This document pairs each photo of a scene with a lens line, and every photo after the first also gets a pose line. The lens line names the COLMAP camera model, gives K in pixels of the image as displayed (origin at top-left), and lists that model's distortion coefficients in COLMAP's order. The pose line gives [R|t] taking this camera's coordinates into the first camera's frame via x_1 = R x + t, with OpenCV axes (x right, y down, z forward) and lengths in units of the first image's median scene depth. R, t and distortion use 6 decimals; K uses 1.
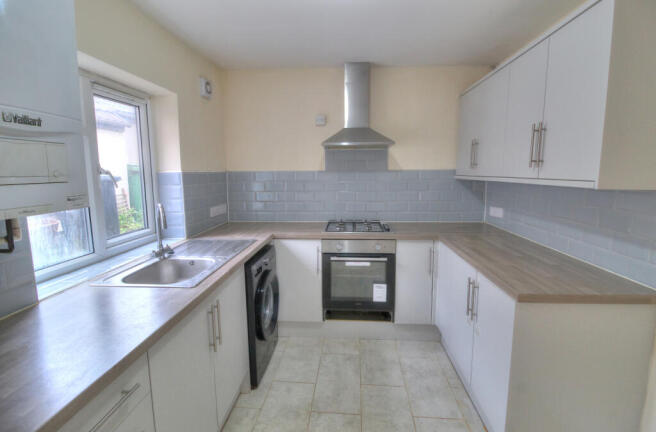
lens RADIAL K [[308.0, 0, 326.7], [0, 308.0, 211.0], [0, 0, 1]] dist [-0.005860, -0.002799]
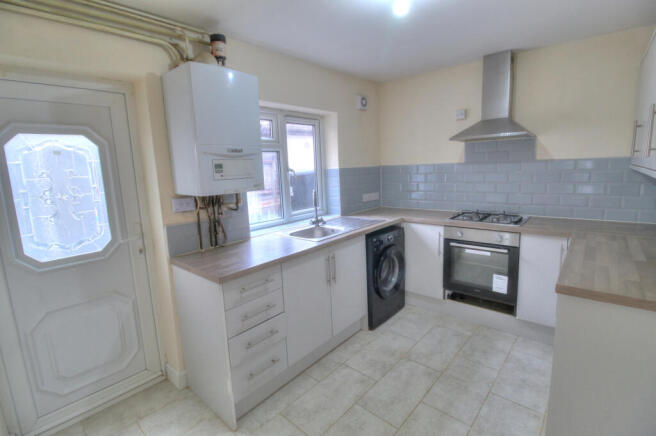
lens RADIAL K [[308.0, 0, 330.0], [0, 308.0, 217.7], [0, 0, 1]] dist [-0.005860, -0.002799]
pose [[0.796857, 0.075268, -0.599461, 0.334858], [-0.043197, 0.996768, 0.067732, 0.005256], [0.602622, -0.028078, 0.797533, -0.143992]]
